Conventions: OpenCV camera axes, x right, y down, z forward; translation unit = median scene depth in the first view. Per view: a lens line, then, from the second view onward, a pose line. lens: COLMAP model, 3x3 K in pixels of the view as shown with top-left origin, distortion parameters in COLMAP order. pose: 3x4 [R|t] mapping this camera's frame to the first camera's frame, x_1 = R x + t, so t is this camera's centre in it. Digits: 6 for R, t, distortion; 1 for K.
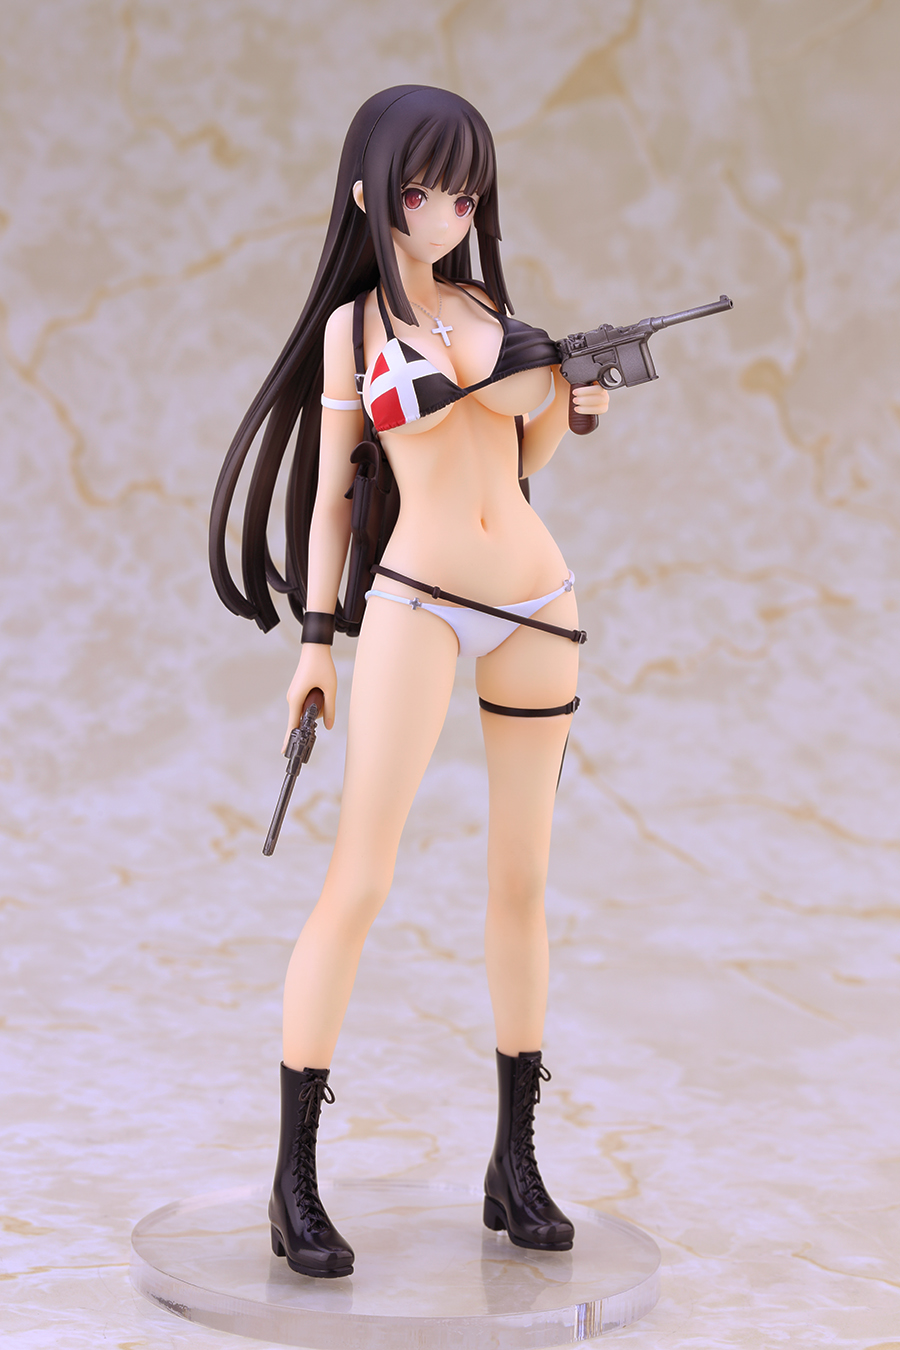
lens RADIAL K [[4195.4, 0, 450.0], [0, 4195.4, 675.0], [0, 0, 1]] dist [-0.002064, -1.266549]
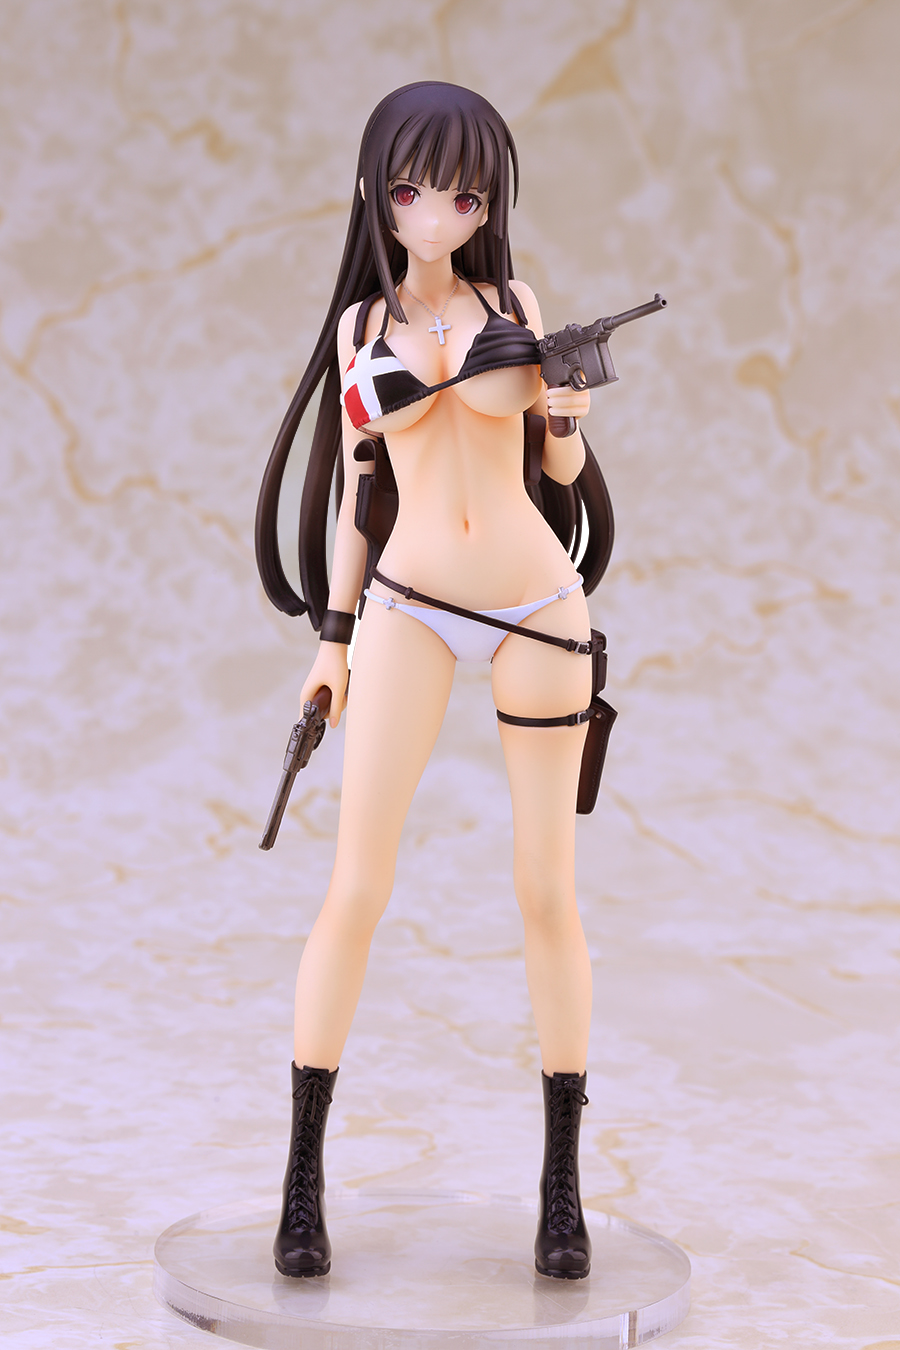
lens RADIAL K [[4195.4, 0, 450.0], [0, 4195.4, 675.0], [0, 0, 1]] dist [-0.002064, -1.266549]
pose [[0.911971, 0.047183, -0.407532, 0.408438], [-0.052618, 0.998612, -0.002132, 0.001242], [0.406866, 0.023388, 0.913188, 0.101594]]
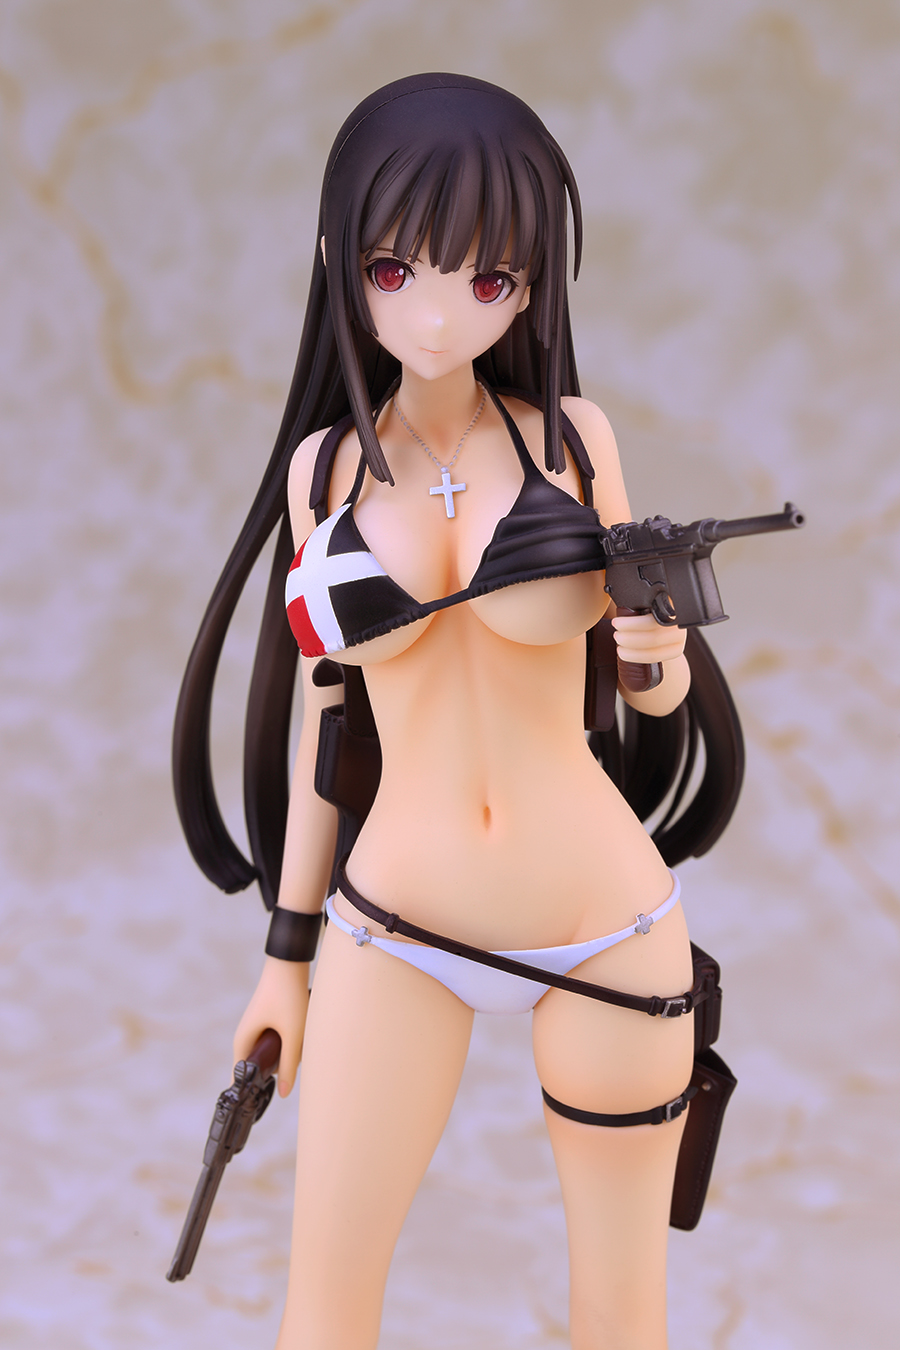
lens RADIAL K [[4195.4, 0, 450.0], [0, 4195.4, 675.0], [0, 0, 1]] dist [-0.002064, -1.266549]
pose [[0.877874, 0.116212, -0.464577, 0.282419], [-0.061173, 0.989374, 0.131895, -0.135905], [0.474969, -0.087368, 0.875655, 0.472849]]
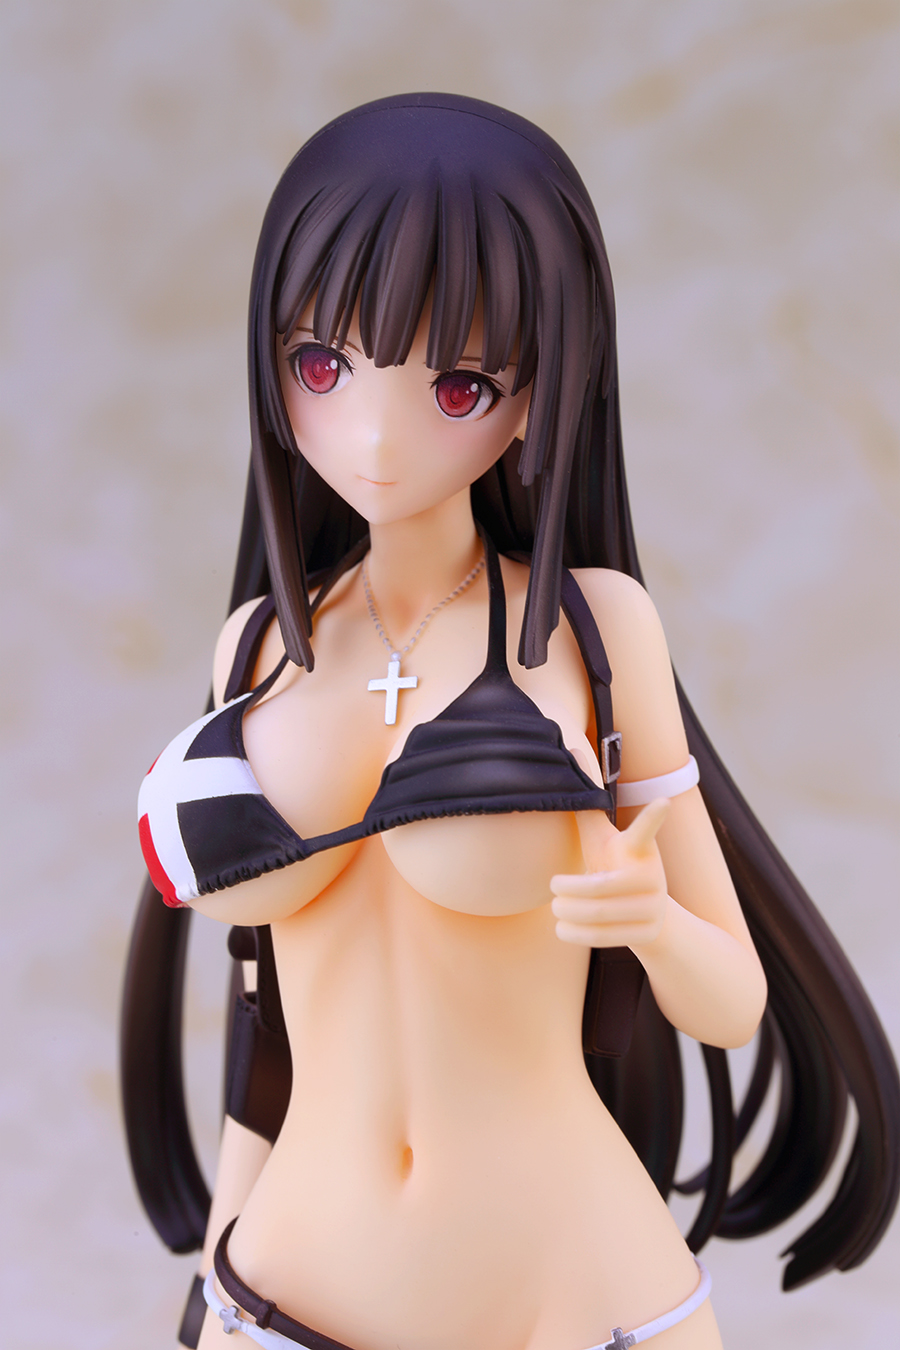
lens RADIAL K [[4195.4, 0, 450.0], [0, 4195.4, 675.0], [0, 0, 1]] dist [-0.002064, -1.266549]
pose [[0.713630, 0.135113, -0.687369, 0.290879], [-0.118210, 0.990379, 0.071947, -0.114356], [0.690477, 0.029911, 0.722736, 0.704873]]
